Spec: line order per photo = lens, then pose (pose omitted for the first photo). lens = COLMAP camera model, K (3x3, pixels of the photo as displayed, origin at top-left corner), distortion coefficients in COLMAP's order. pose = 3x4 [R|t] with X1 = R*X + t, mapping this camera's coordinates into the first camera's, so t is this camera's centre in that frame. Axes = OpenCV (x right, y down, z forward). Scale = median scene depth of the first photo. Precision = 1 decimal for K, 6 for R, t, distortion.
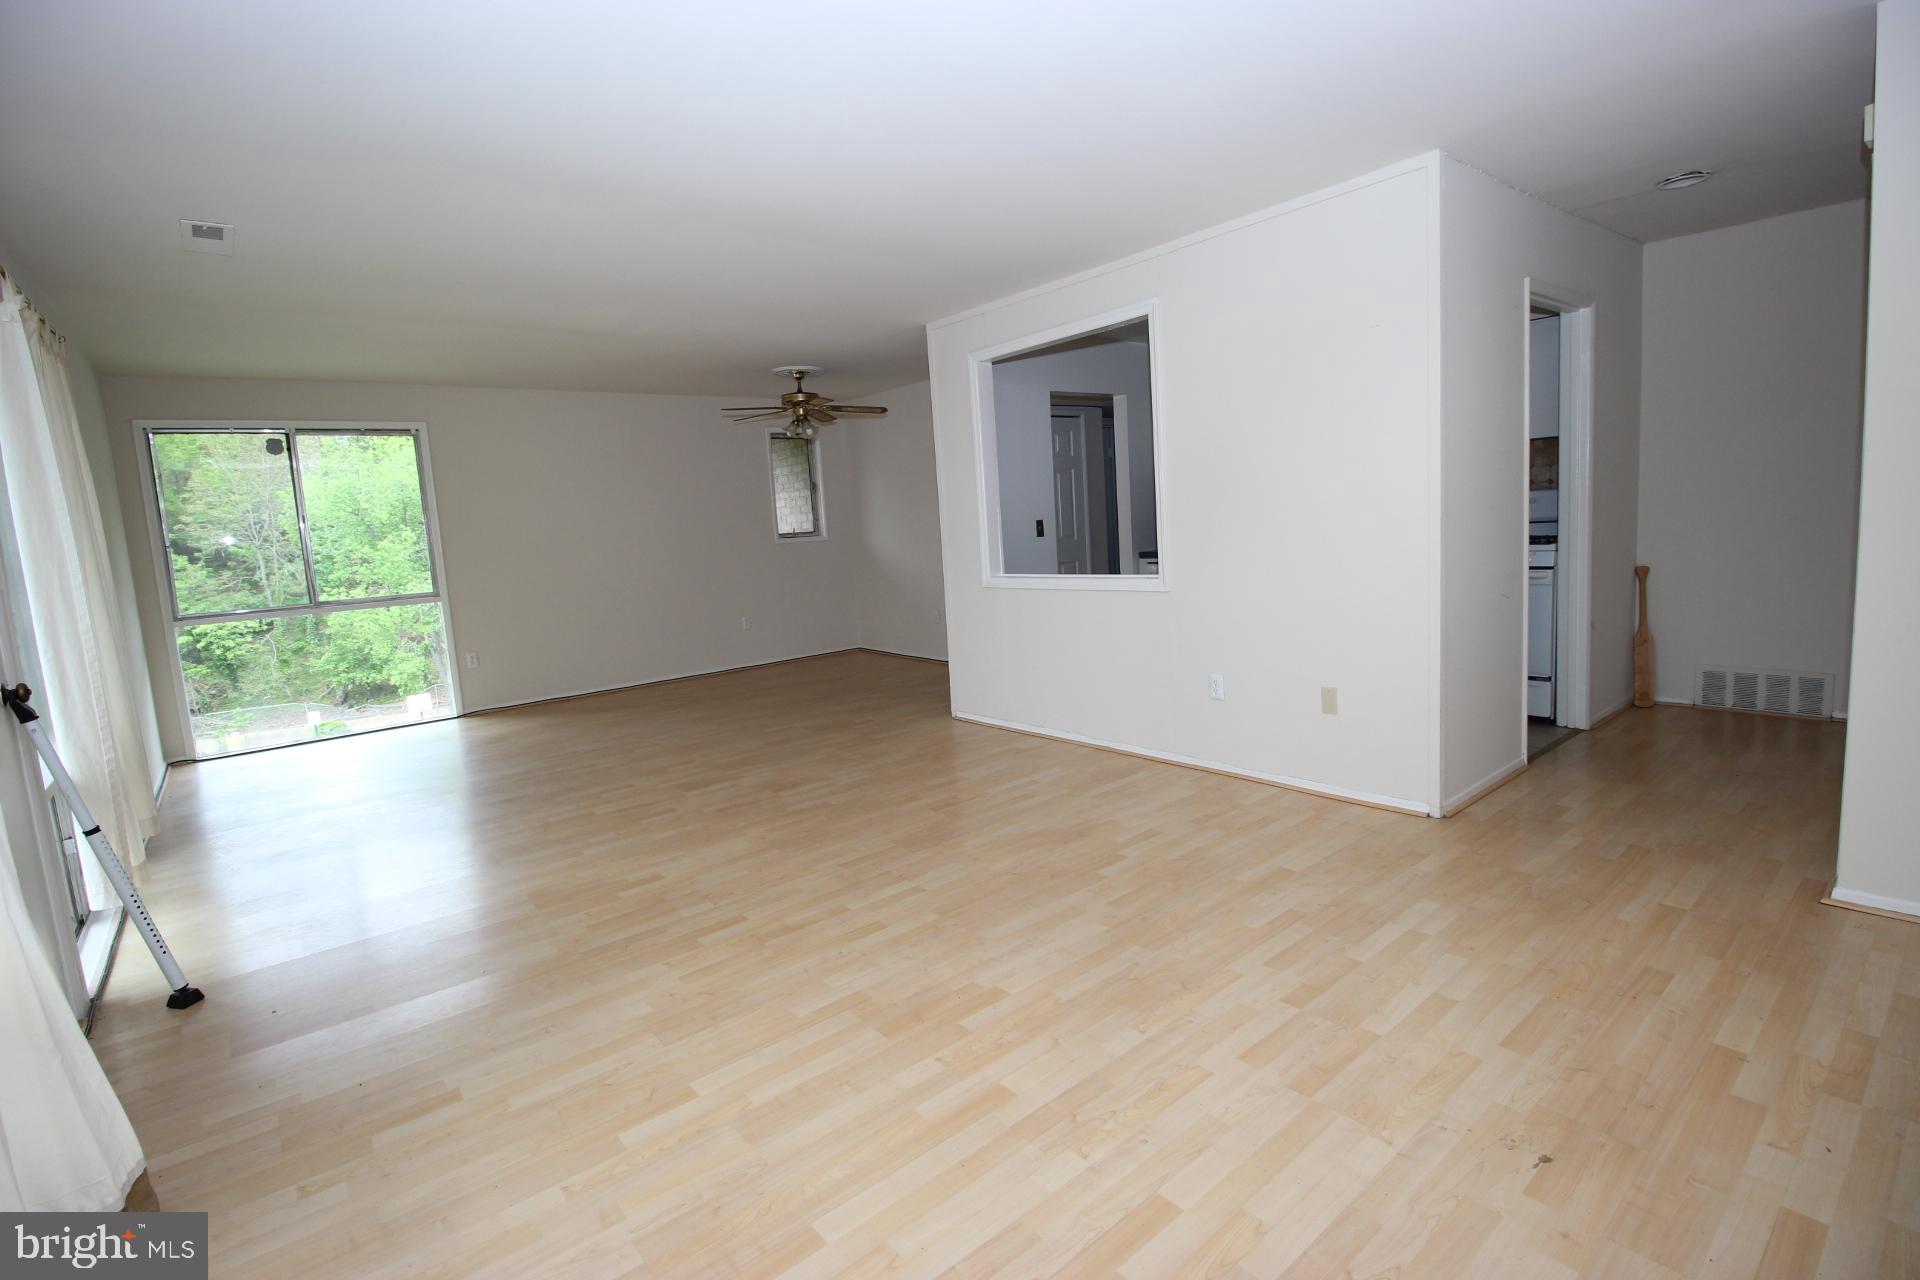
lens RADIAL K [[888.7, 0, 960.9], [0, 888.7, 634.9], [0, 0, 1]] dist [-0.010880, -0.002847]
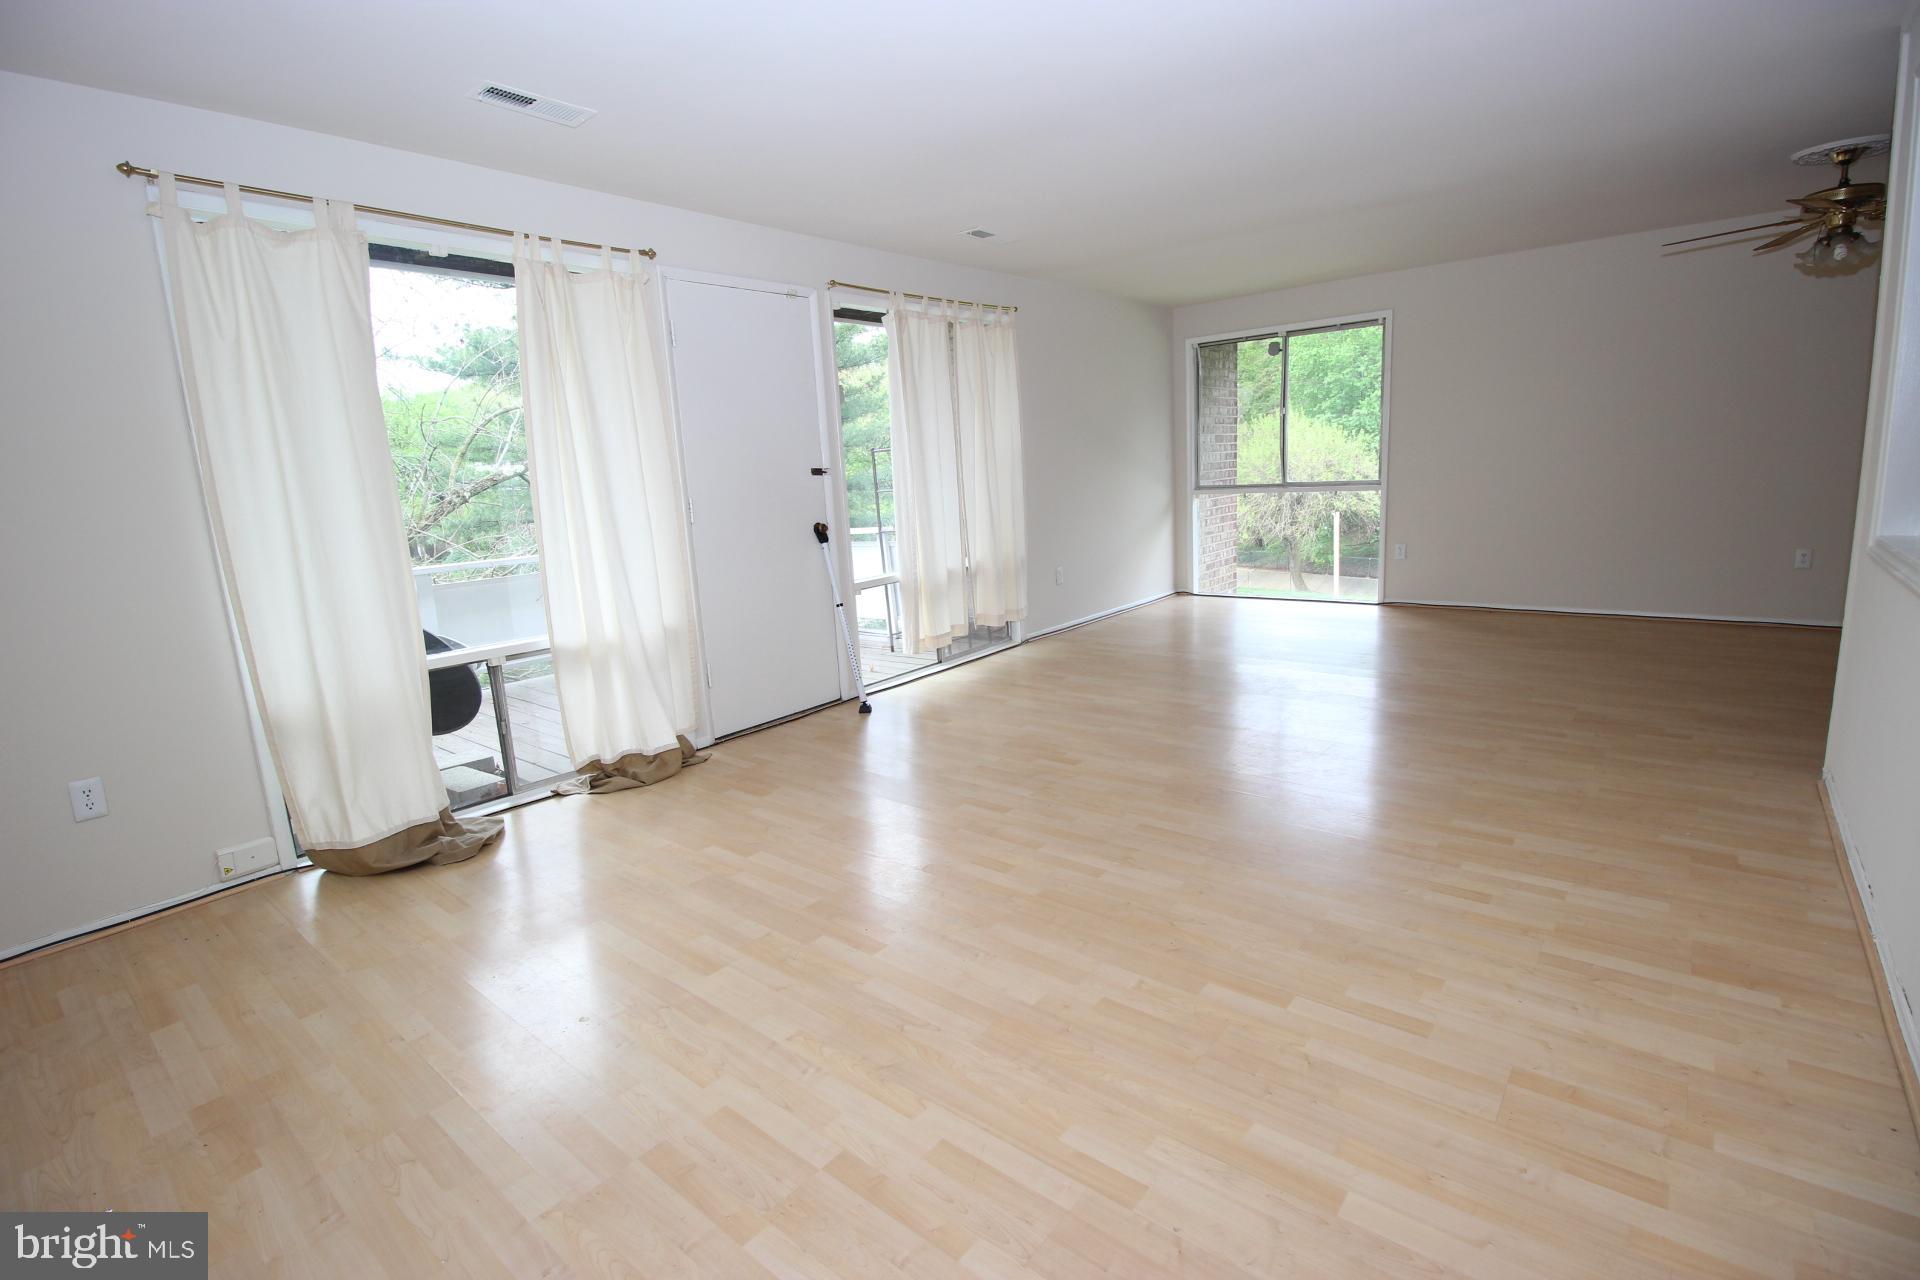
lens RADIAL K [[888.7, 0, 957.7], [0, 888.7, 637.2], [0, 0, 1]] dist [-0.010880, -0.002847]
pose [[0.191287, 0.238112, -0.952214, 0.735210], [-0.087058, 0.970421, 0.225176, -0.132939], [0.977666, 0.039824, 0.206359, 0.692915]]
